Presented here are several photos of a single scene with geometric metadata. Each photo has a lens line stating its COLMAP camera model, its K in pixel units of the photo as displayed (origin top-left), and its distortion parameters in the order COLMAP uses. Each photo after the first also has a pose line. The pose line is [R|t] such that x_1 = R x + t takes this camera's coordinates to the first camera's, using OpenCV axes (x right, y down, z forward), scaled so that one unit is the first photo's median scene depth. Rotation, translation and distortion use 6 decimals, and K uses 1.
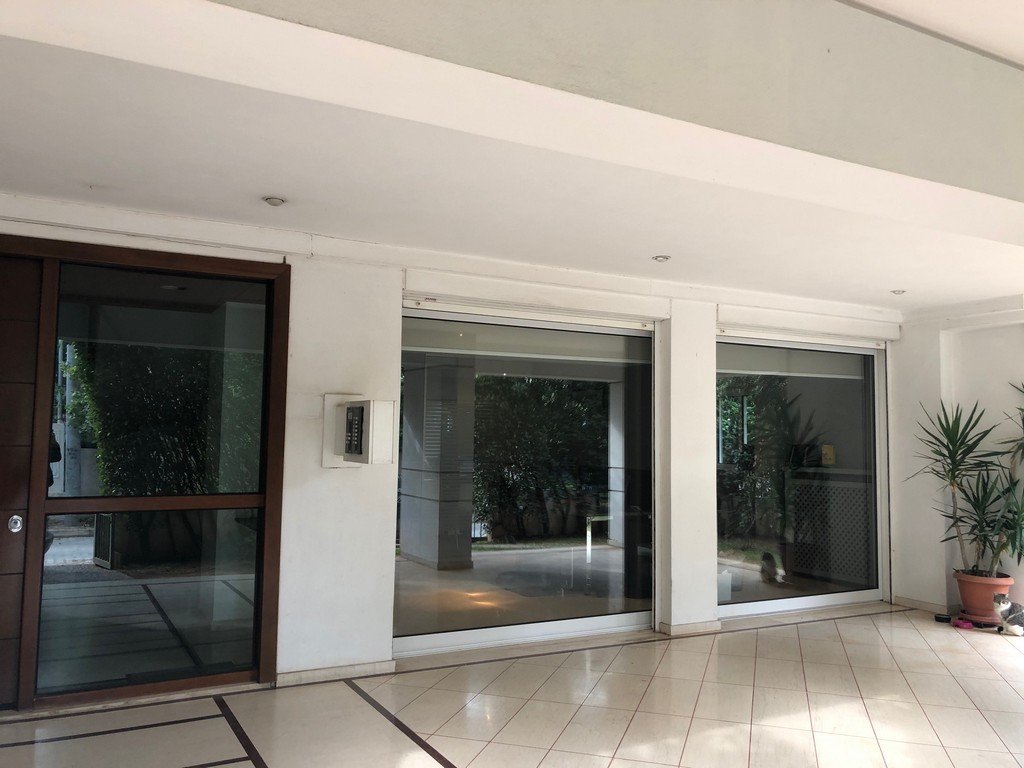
lens RADIAL K [[828.2, 0, 517.9], [0, 828.2, 382.1], [0, 0, 1]] dist [0.038023, -0.054268]
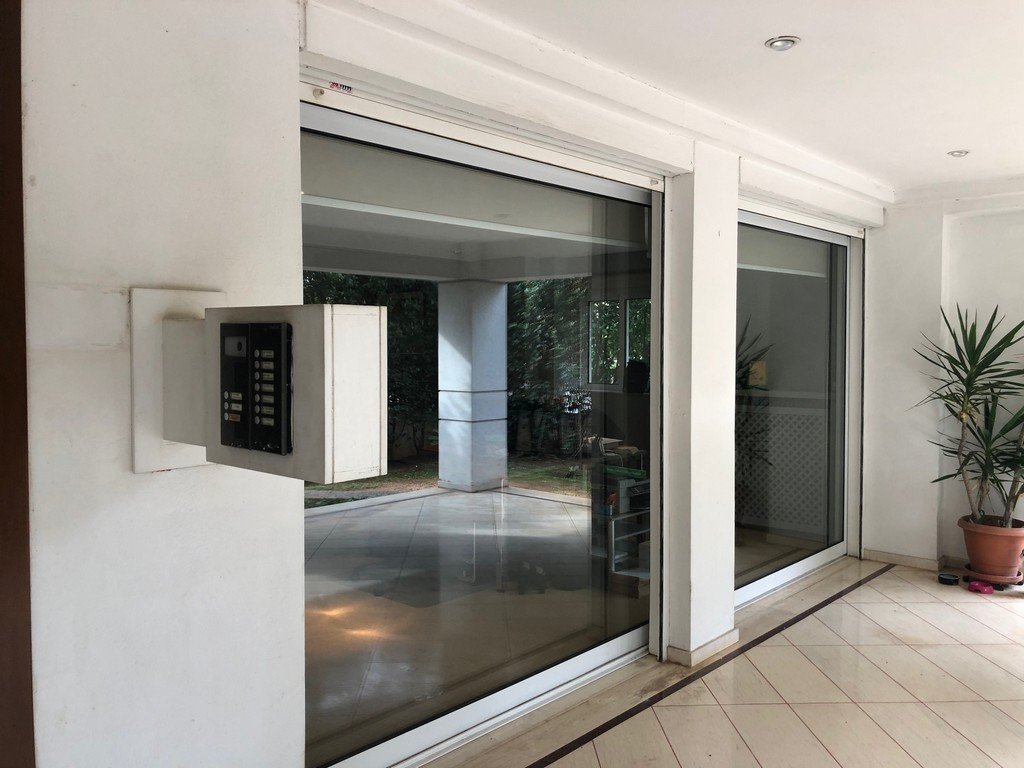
lens RADIAL K [[828.2, 0, 513.7], [0, 828.2, 378.2], [0, 0, 1]] dist [0.038023, -0.054268]
pose [[0.942651, -0.027959, 0.332608, -0.145544], [-0.008954, 0.994009, 0.108933, 0.009200], [-0.333661, -0.105665, 0.936752, 0.424105]]
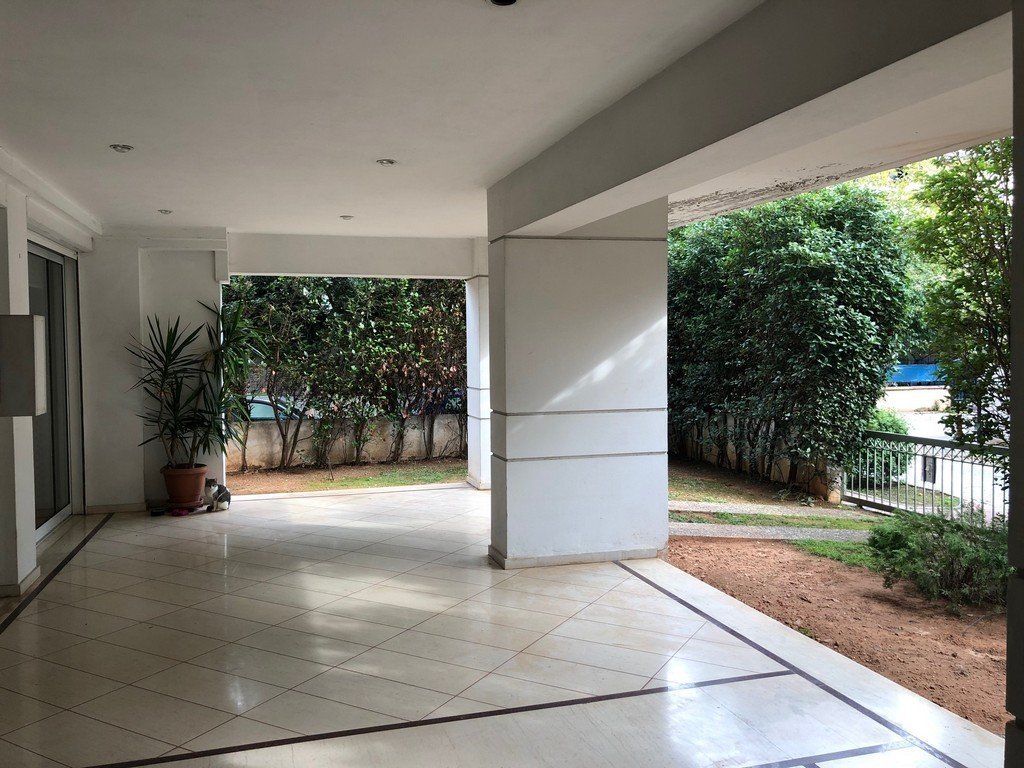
lens RADIAL K [[828.2, 0, 512.5], [0, 828.2, 375.6], [0, 0, 1]] dist [0.038023, -0.054268]
pose [[0.203846, -0.051225, 0.977662, -0.476665], [-0.055692, 0.996406, 0.063819, 0.005724], [-0.977418, -0.067457, 0.200260, 0.341004]]
